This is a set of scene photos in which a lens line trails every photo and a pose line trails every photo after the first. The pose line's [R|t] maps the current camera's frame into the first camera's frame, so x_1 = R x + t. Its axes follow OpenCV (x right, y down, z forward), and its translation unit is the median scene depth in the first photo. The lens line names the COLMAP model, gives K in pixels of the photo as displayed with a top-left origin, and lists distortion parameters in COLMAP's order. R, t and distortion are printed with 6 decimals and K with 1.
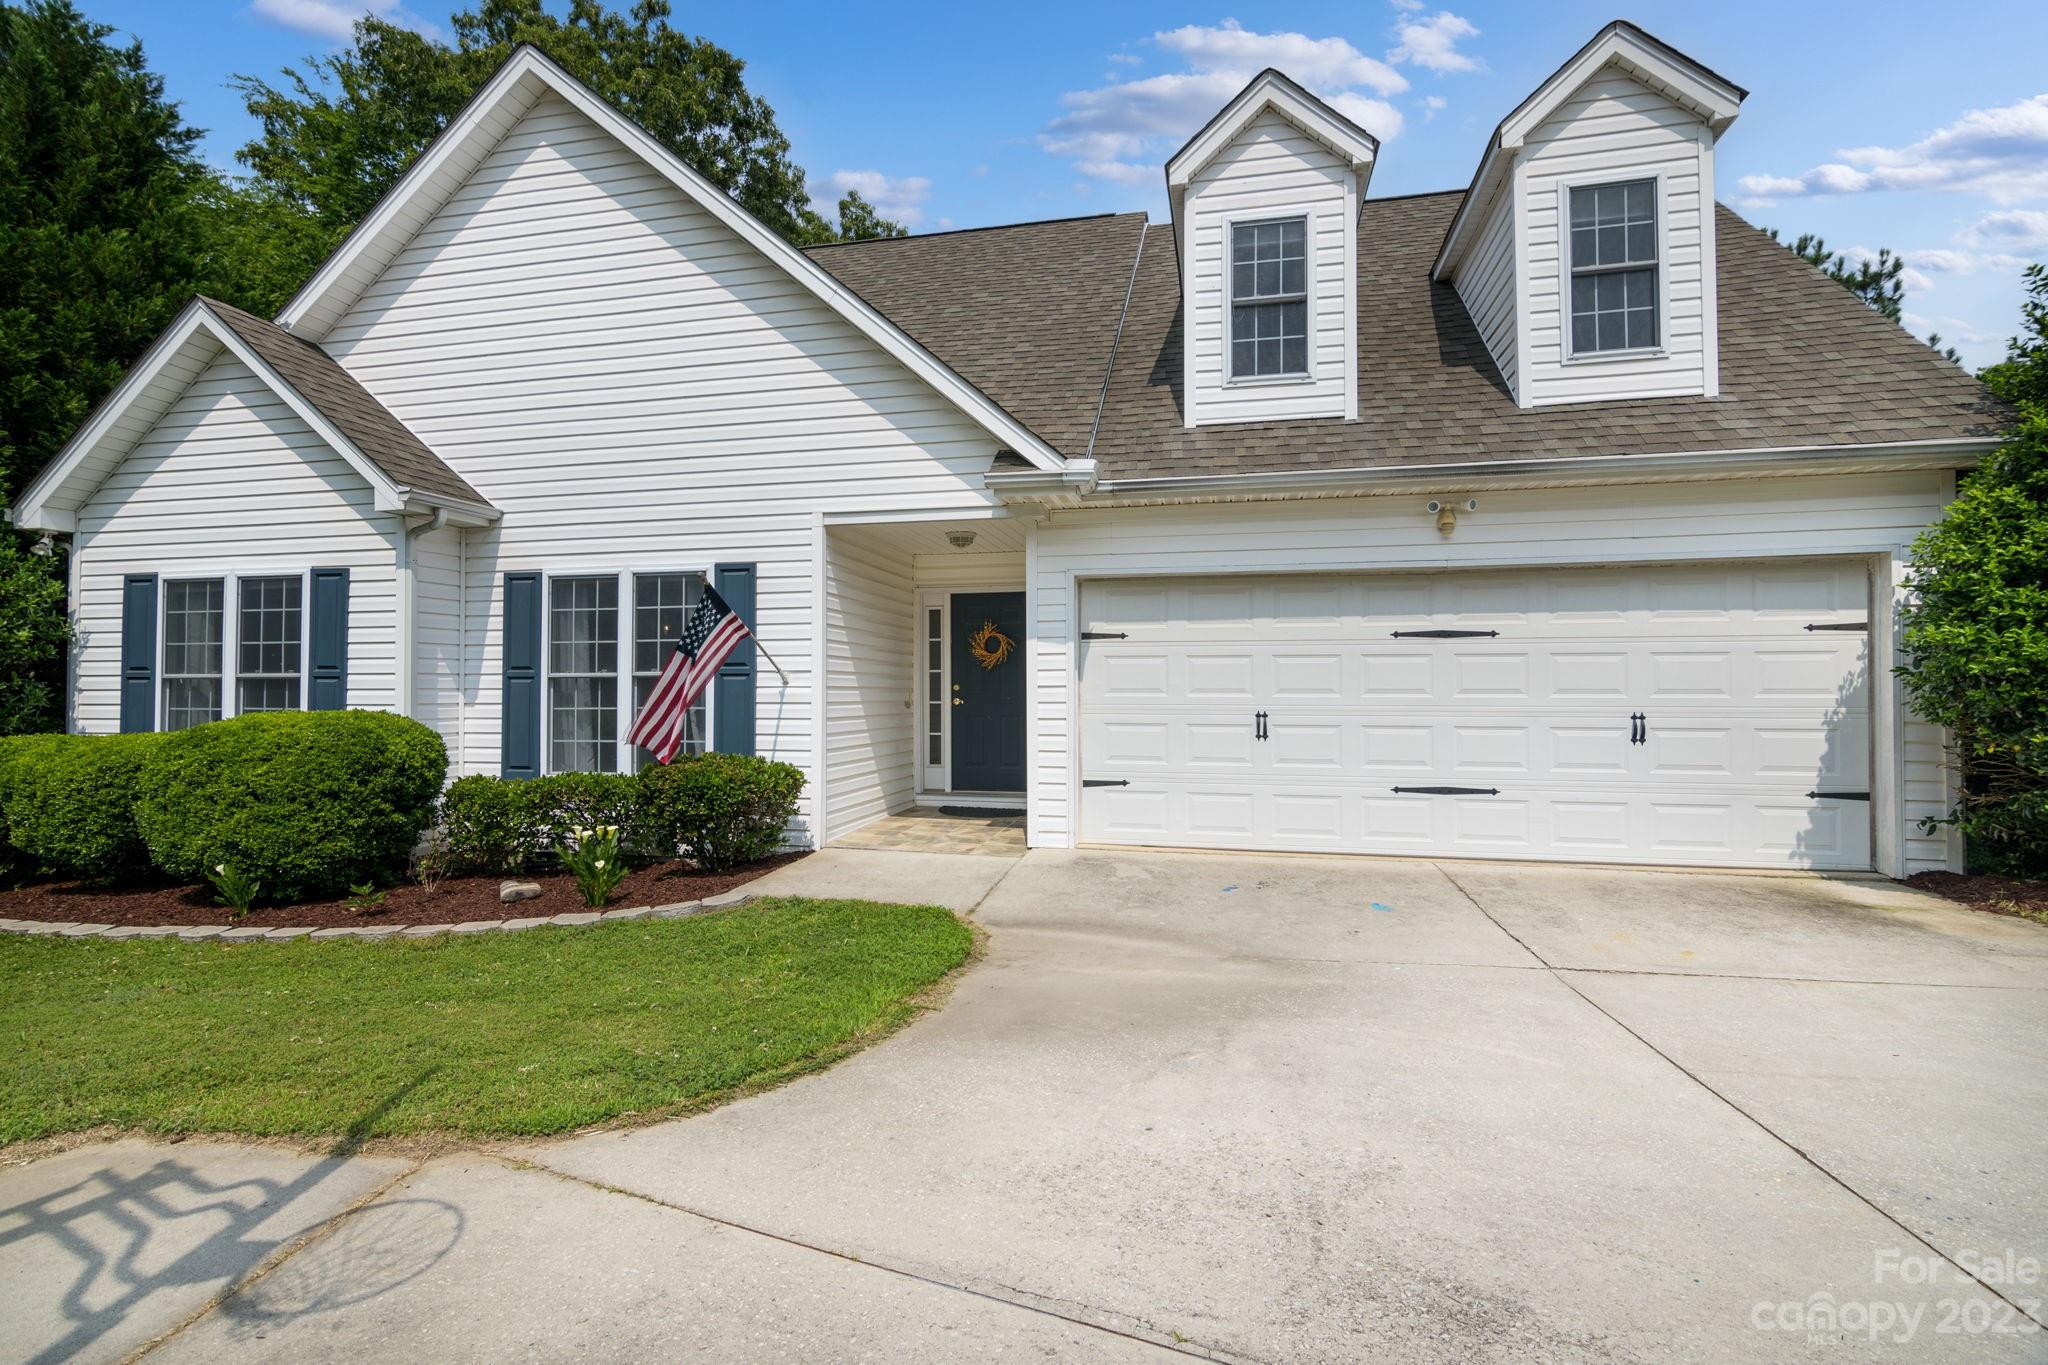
lens RADIAL K [[983.0, 0, 1014.5], [0, 983.0, 673.0], [0, 0, 1]] dist [-0.000953, 0.001452]
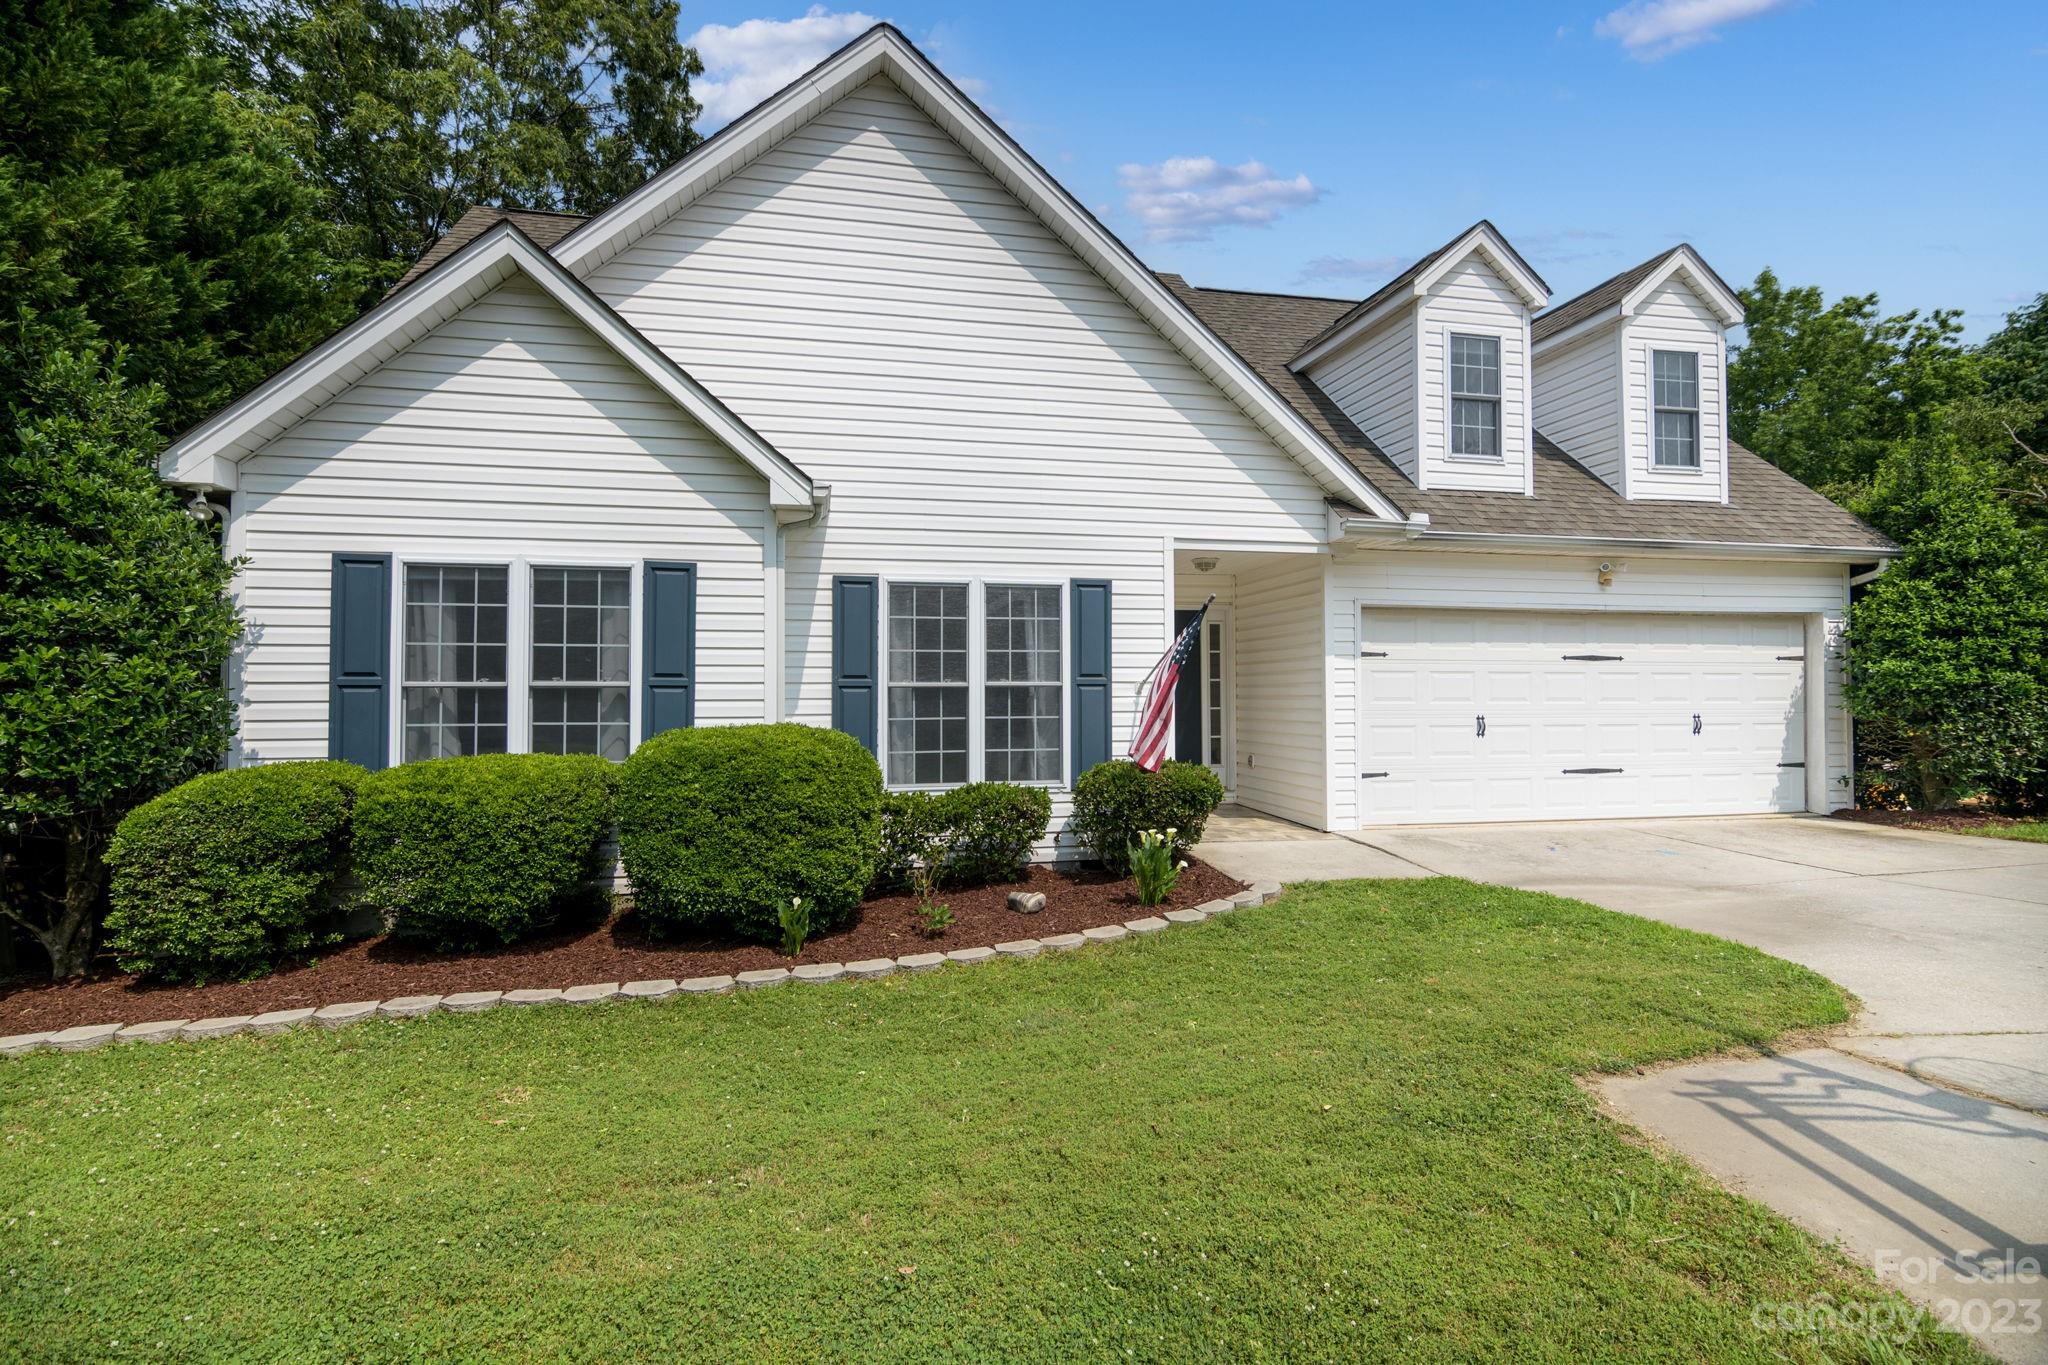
lens RADIAL K [[983.0, 0, 1014.5], [0, 983.0, 673.0], [0, 0, 1]] dist [-0.000953, 0.001452]
pose [[0.906608, 0.007934, 0.421900, -0.839901], [-0.007636, 0.999968, -0.002396, -0.008424], [-0.421906, -0.001049, 0.906639, 0.082267]]
